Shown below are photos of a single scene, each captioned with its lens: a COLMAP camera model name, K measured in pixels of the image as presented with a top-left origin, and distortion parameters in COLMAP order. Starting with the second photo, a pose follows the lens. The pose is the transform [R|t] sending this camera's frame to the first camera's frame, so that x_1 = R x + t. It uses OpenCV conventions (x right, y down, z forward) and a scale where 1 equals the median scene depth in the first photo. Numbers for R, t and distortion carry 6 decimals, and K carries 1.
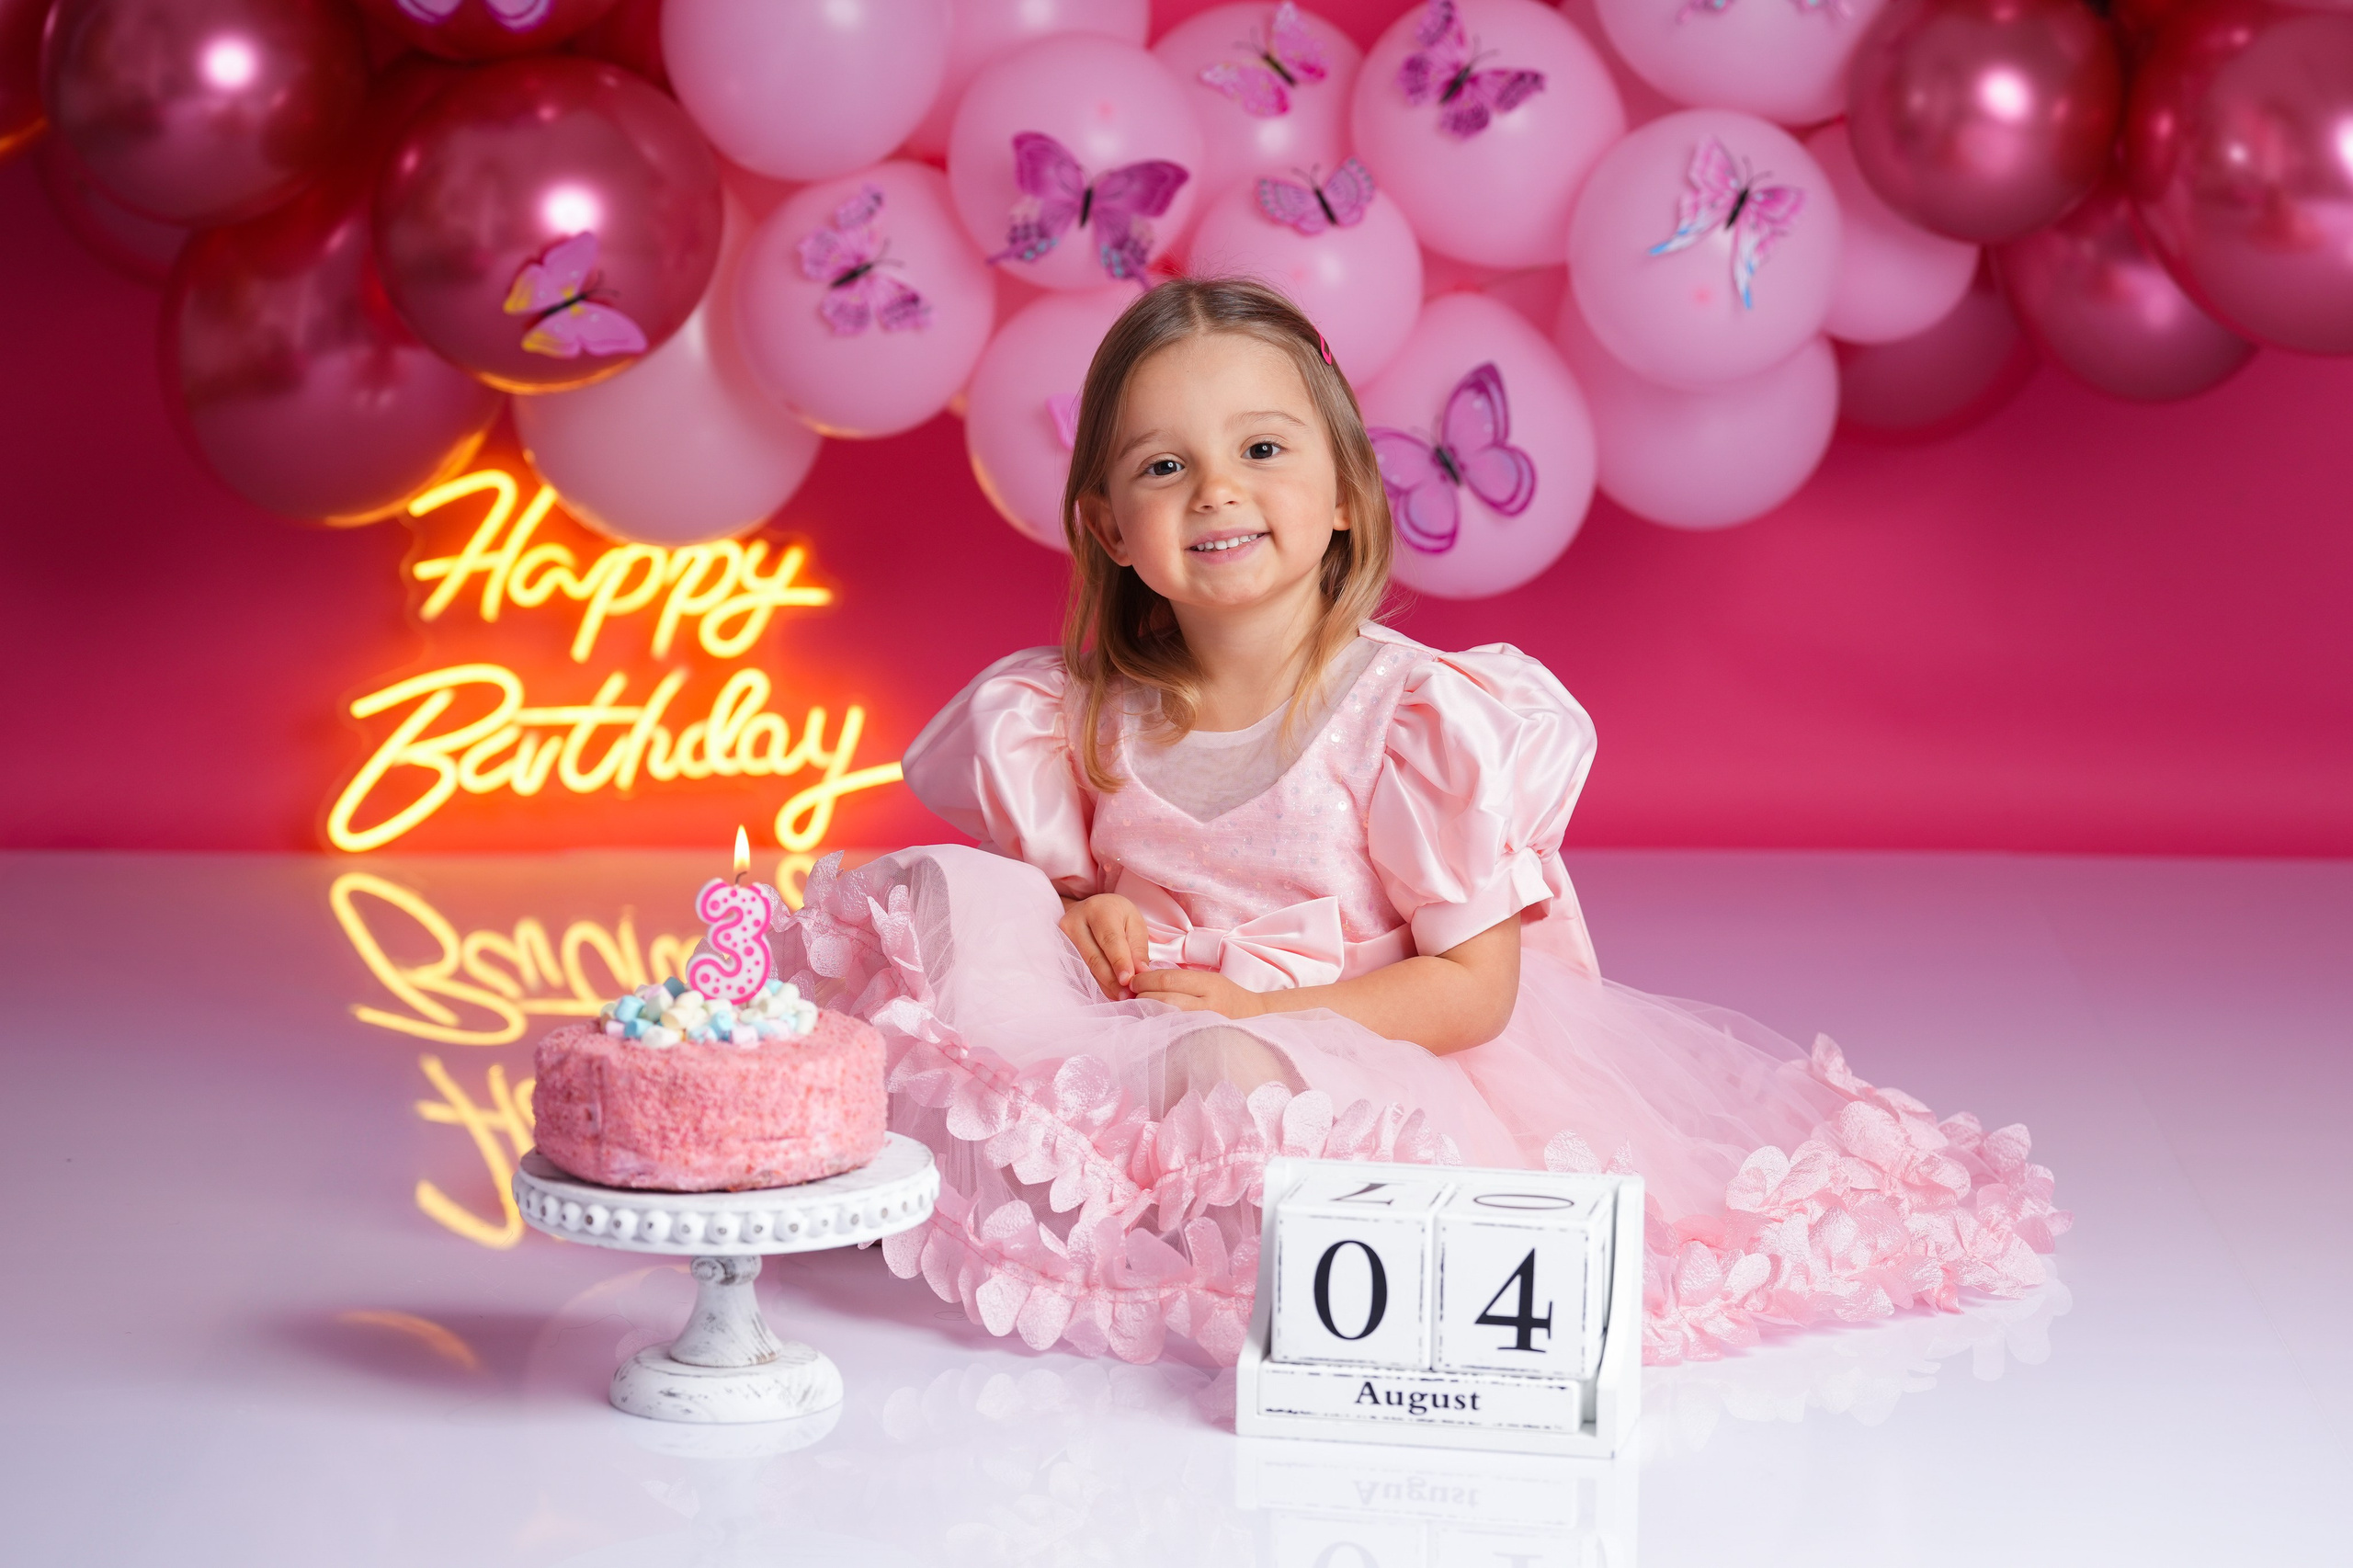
lens RADIAL K [[6470.7, 0, 1237.1], [0, 6470.7, 812.9], [0, 0, 1]] dist [0.342913, 0.034688]
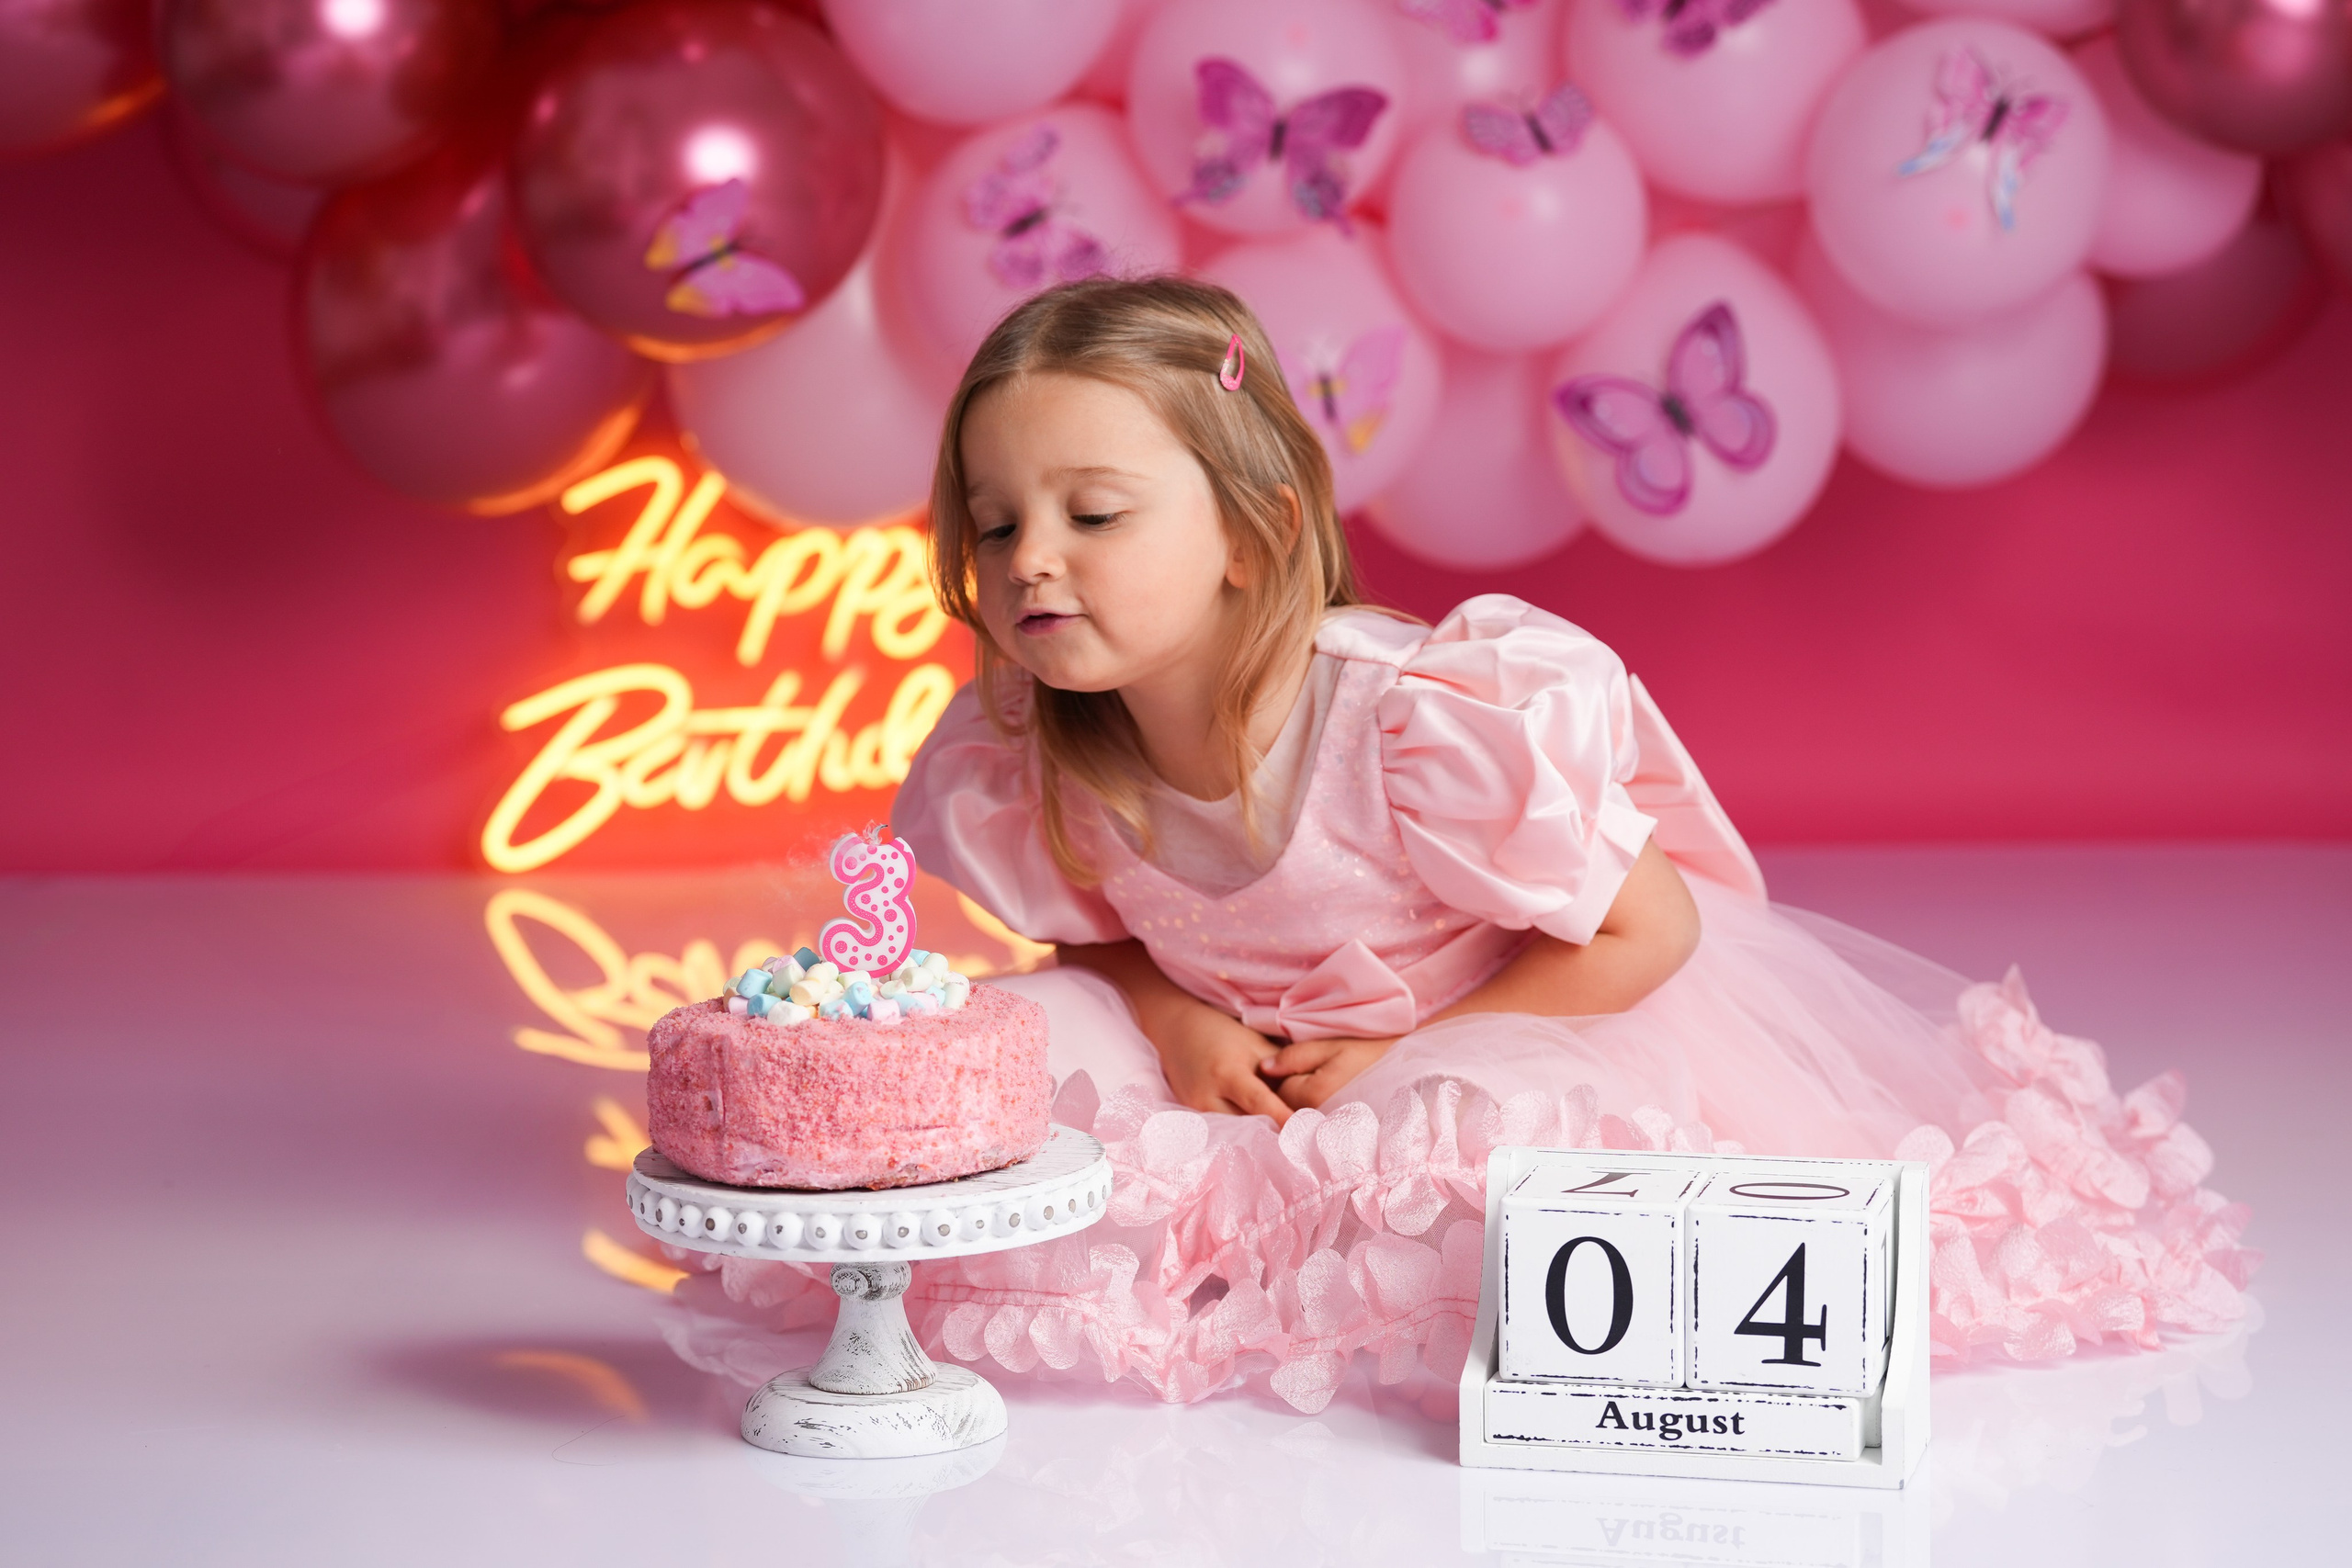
lens RADIAL K [[6174.5, 0, 1180.4], [0, 6174.5, 779.7], [0, 0, 1]] dist [0.333468, 0.090640]
pose [[0.998830, -0.016890, -0.045315, 0.001263], [0.015864, 0.999612, -0.022913, 0.017050], [0.045685, 0.022167, 0.998710, 0.128237]]
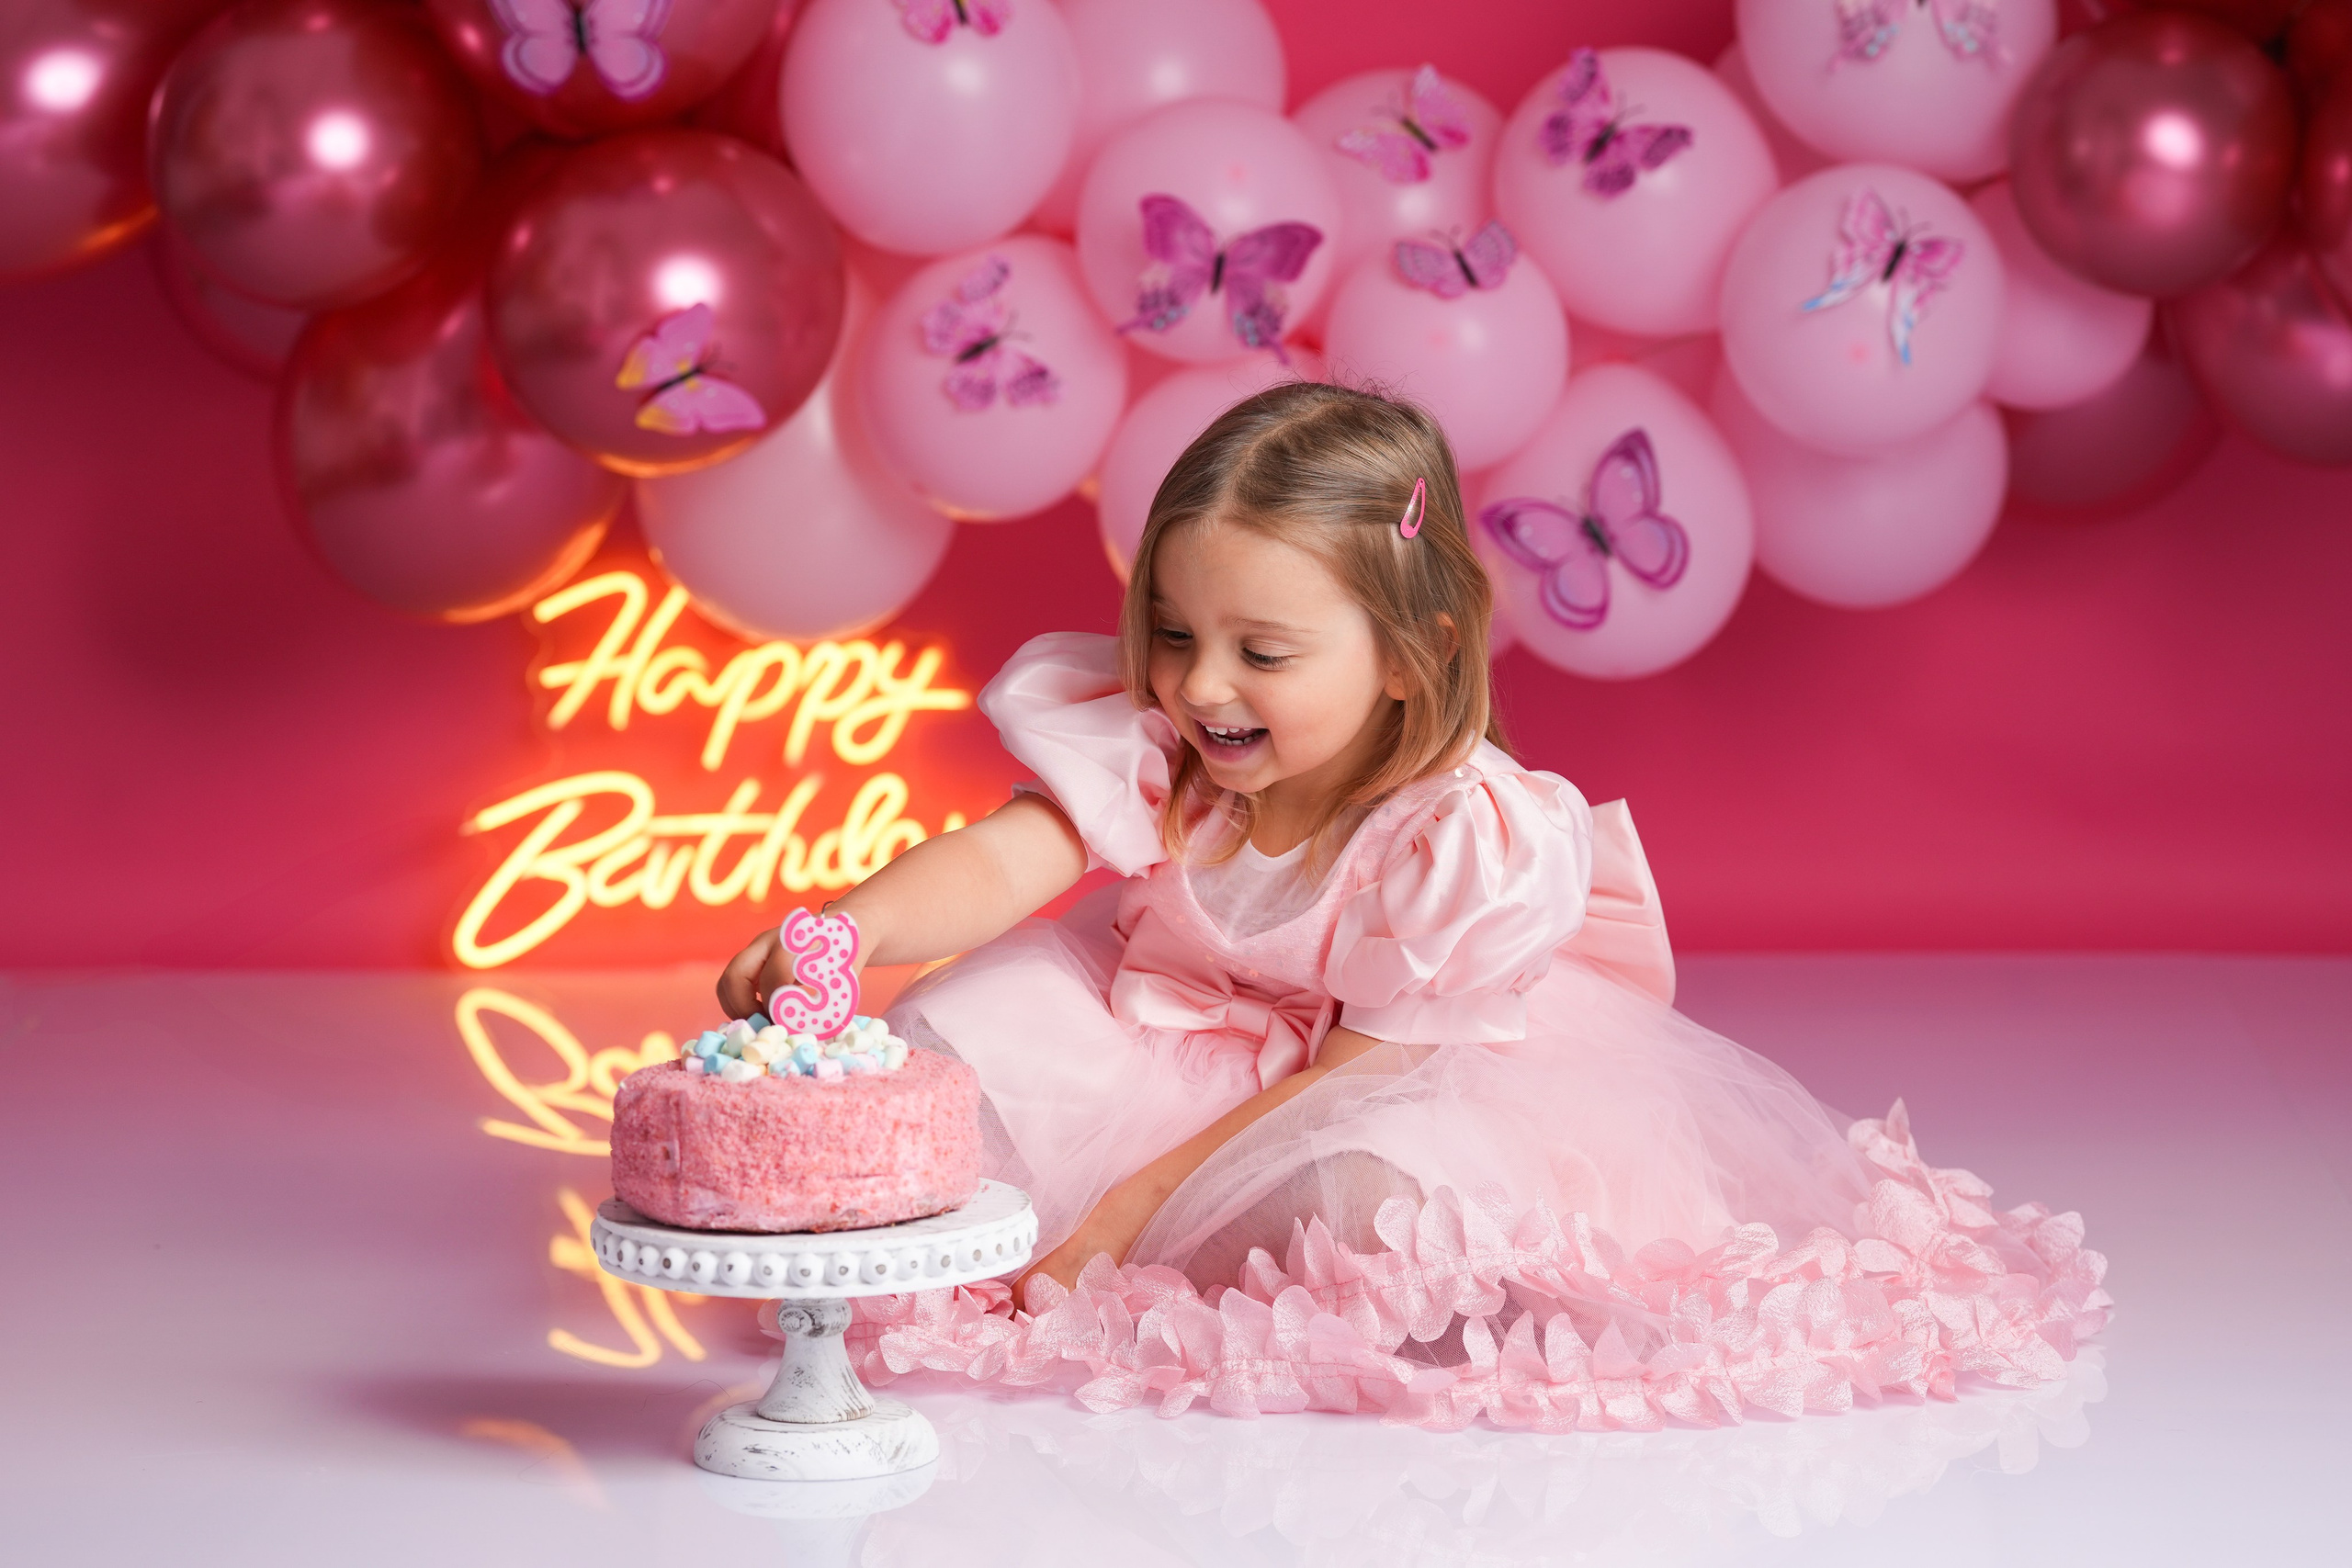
lens RADIAL K [[6521.7, 0, 1224.6], [0, 6521.7, 783.9], [0, 0, 1]] dist [0.377286, -0.576923]
pose [[0.999243, -0.010934, -0.037345, 0.013517], [0.009250, 0.998946, -0.044955, 0.026798], [0.037797, 0.044576, 0.998291, 0.032229]]
